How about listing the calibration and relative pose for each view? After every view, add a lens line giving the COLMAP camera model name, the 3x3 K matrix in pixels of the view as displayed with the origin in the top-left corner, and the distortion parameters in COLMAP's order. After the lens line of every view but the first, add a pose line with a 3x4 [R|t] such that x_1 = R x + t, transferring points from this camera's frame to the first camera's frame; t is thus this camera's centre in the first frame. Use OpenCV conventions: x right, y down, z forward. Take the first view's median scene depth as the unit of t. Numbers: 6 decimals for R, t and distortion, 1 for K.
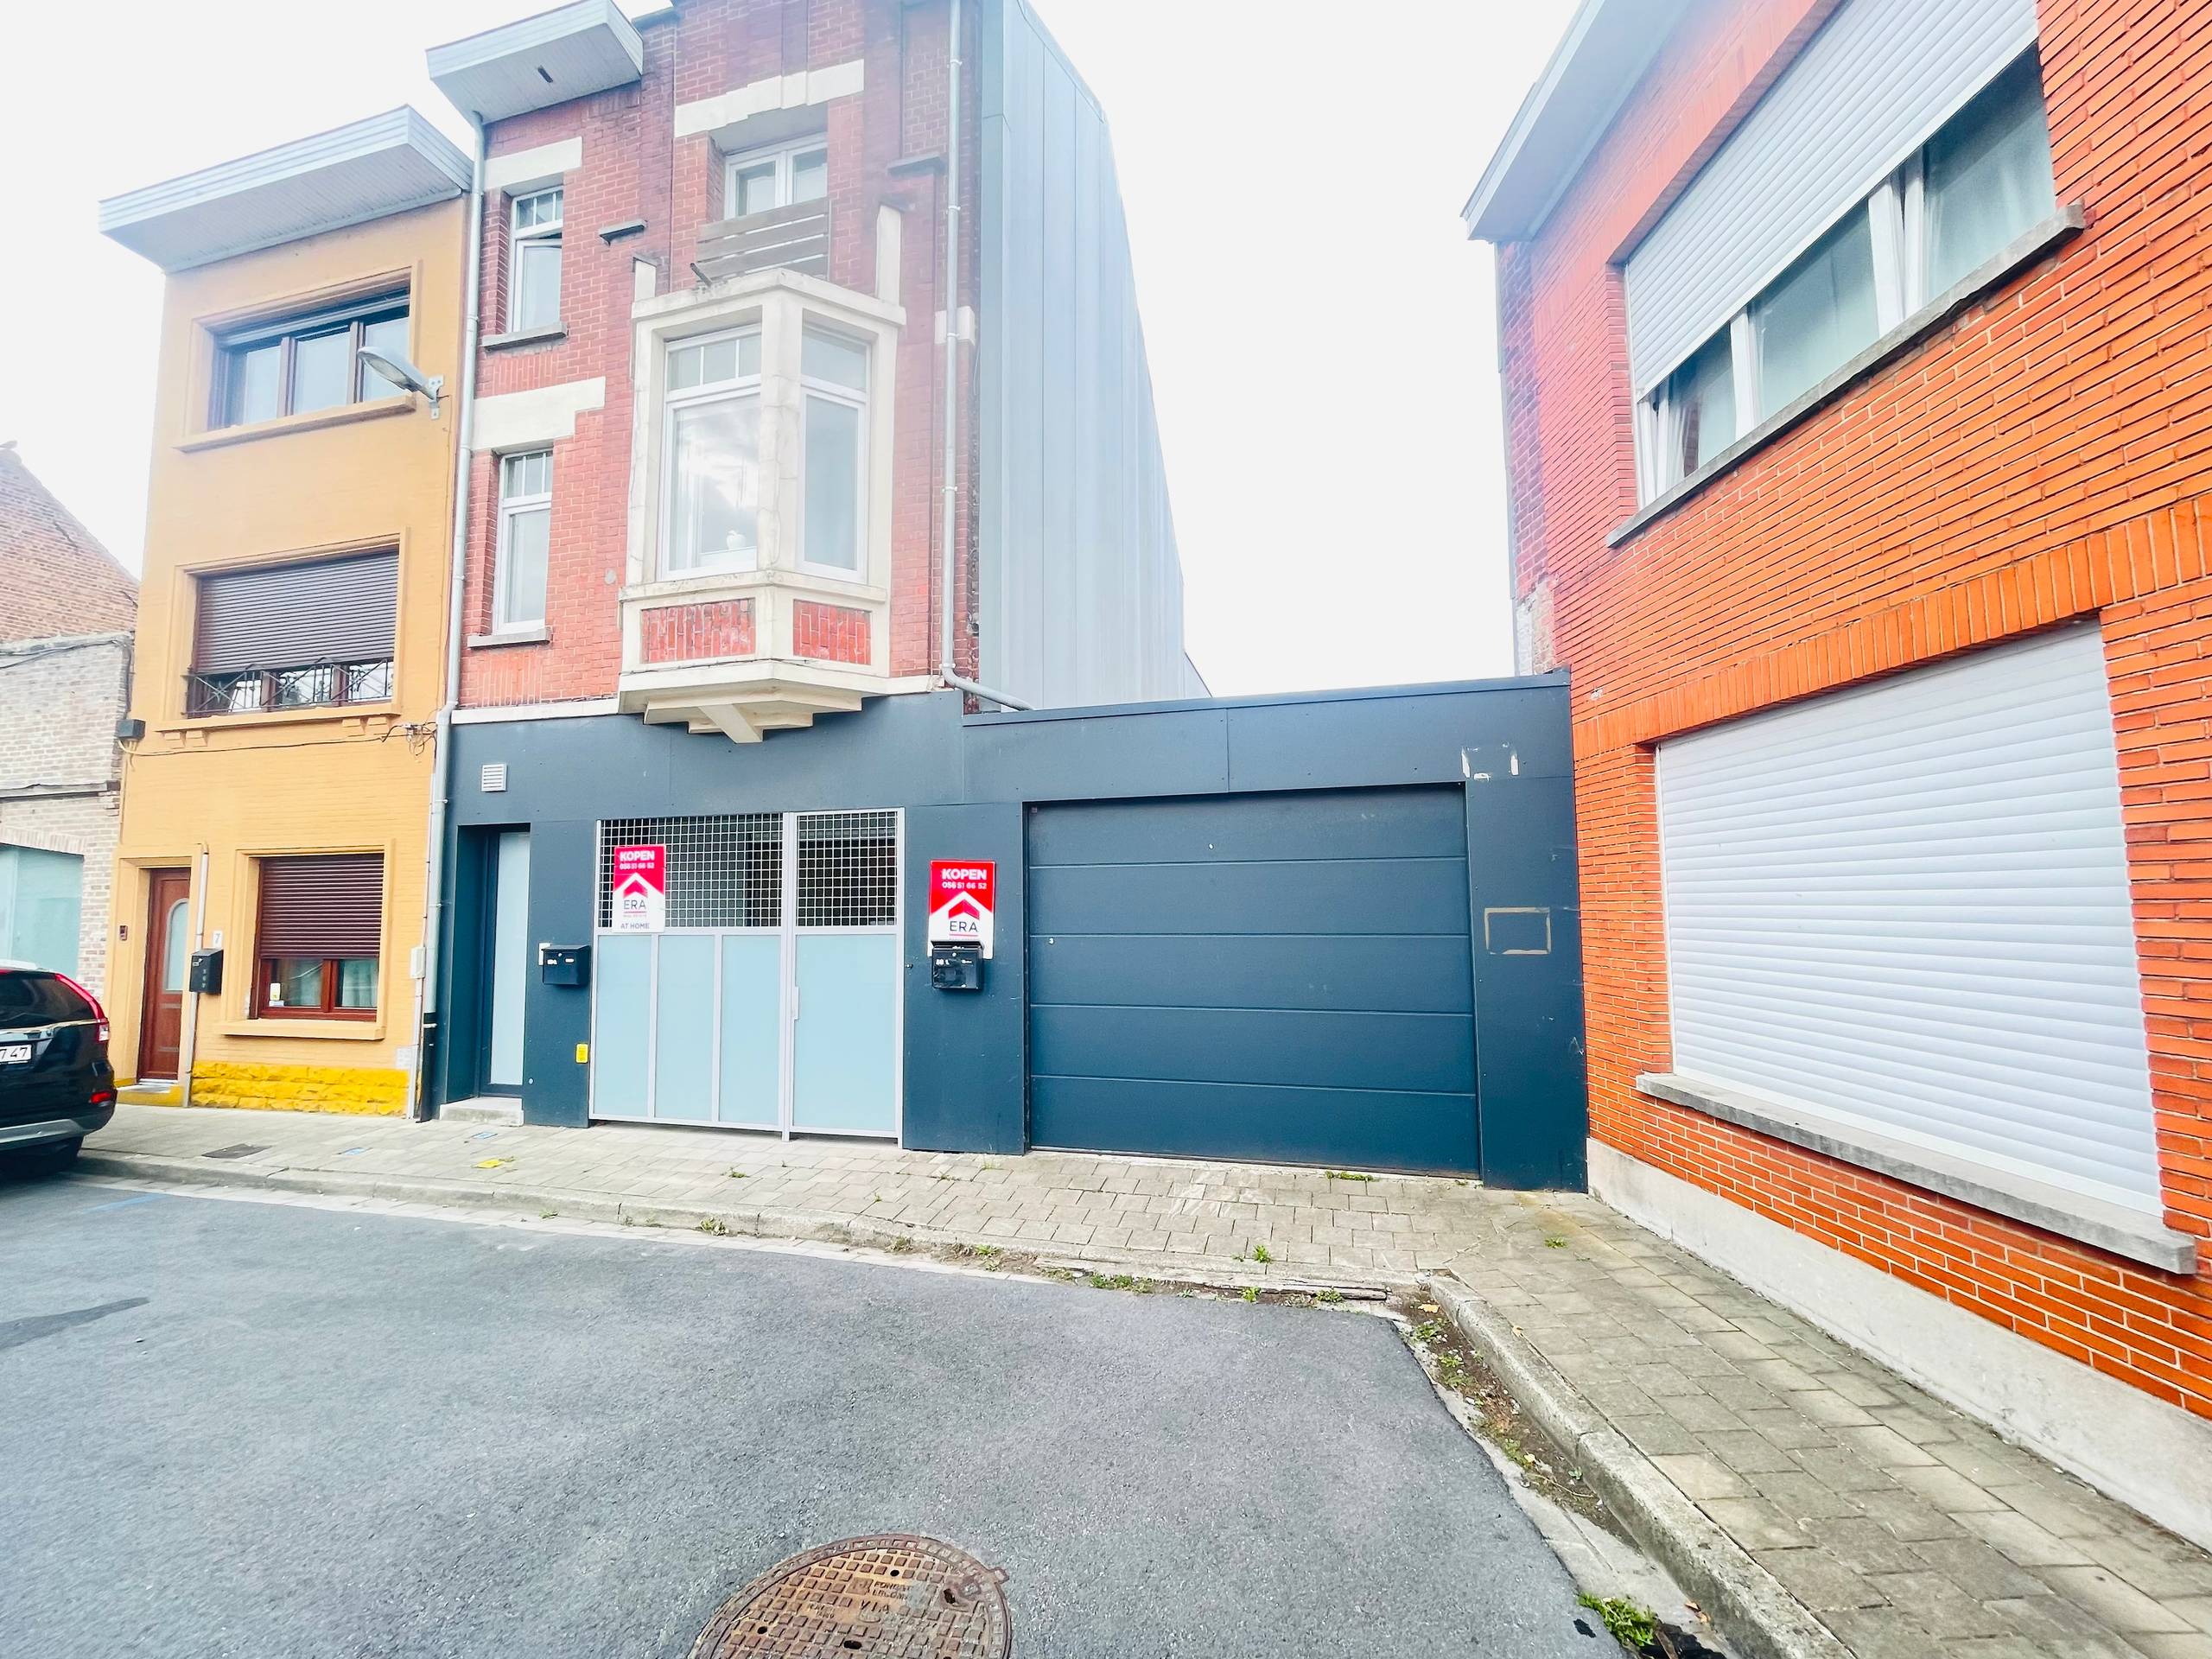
lens RADIAL K [[892.3, 0, 1106.6], [0, 892.3, 830.1], [0, 0, 1]] dist [0.000971, -0.001808]
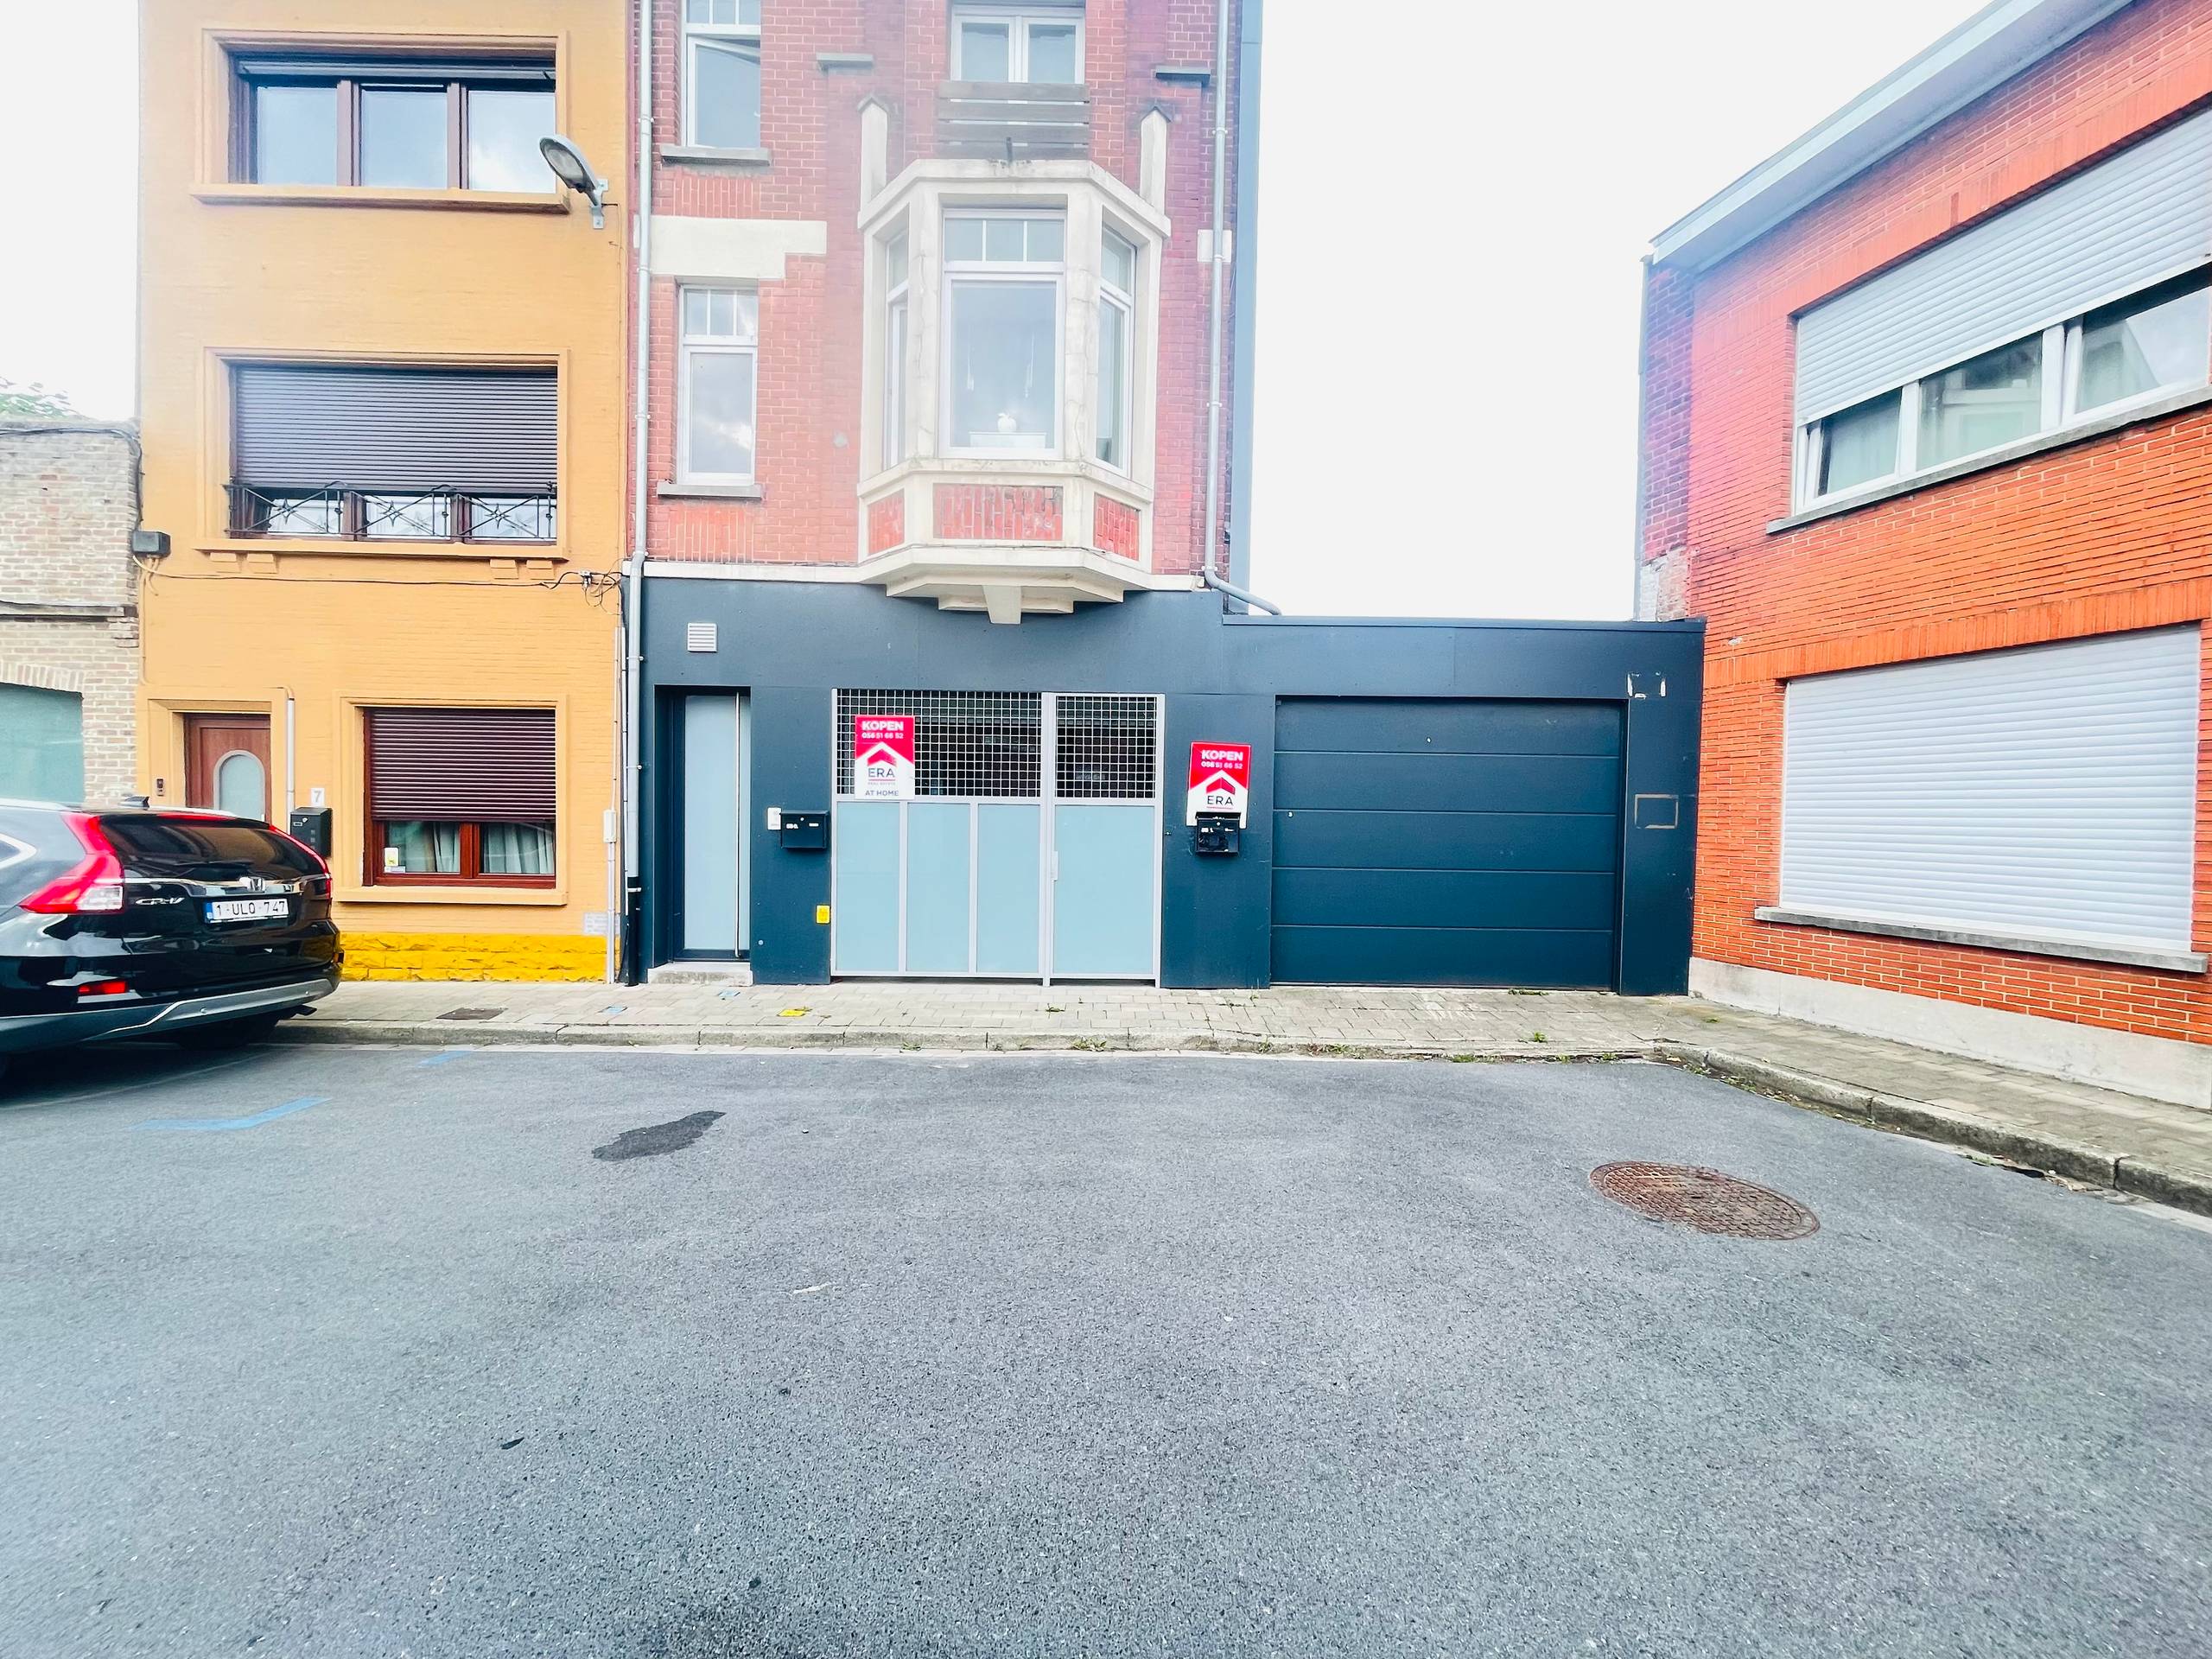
lens RADIAL K [[892.3, 0, 1095.8], [0, 892.3, 832.2], [0, 0, 1]] dist [0.000971, -0.001808]
pose [[0.964123, 0.019947, 0.264705, -0.606229], [-0.046834, 0.994312, 0.095653, 0.044607], [-0.261291, -0.104619, 0.959574, -0.074736]]
